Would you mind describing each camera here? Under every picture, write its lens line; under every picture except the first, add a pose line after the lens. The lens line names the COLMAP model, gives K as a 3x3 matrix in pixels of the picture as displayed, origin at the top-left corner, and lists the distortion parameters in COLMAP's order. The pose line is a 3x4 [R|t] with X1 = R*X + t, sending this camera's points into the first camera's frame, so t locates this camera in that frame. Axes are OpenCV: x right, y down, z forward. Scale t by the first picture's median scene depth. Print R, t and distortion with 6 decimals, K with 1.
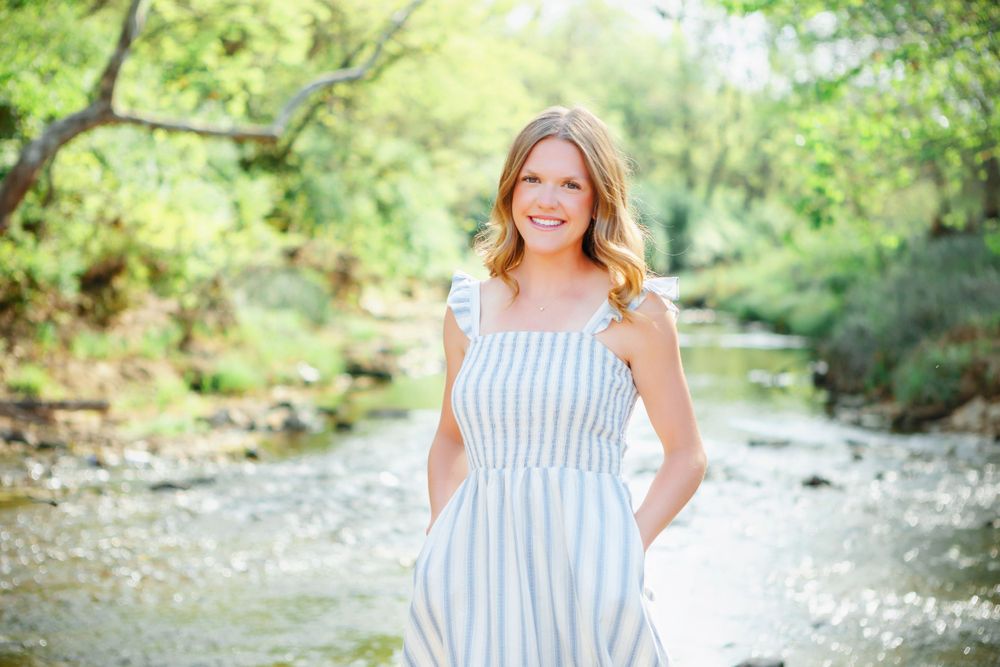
lens RADIAL K [[1940.6, 0, 500.0], [0, 1940.6, 333.5], [0, 0, 1]] dist [-0.075434, -0.047337]
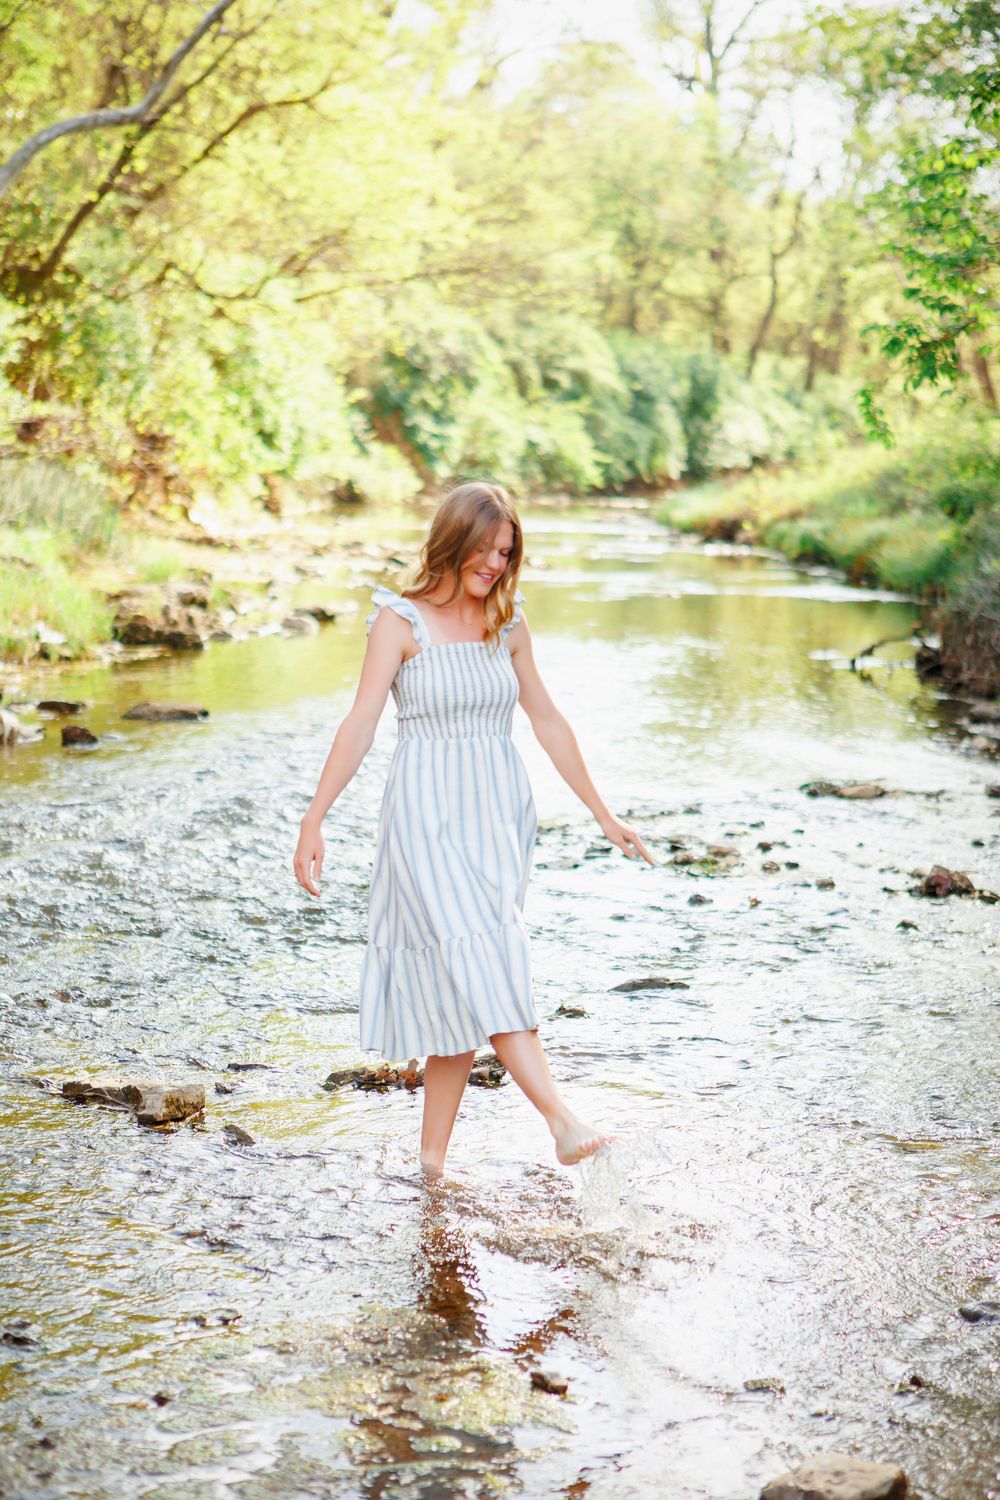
lens RADIAL K [[3007.1, 0, 500.0], [0, 3007.1, 750.0], [0, 0, 1]] dist [-0.119271, -0.299739]
pose [[0.999437, 0.019295, 0.027455, 0.013368], [-0.020890, 0.998037, 0.059047, -0.001410], [-0.026262, -0.059588, 0.997878, 0.116390]]
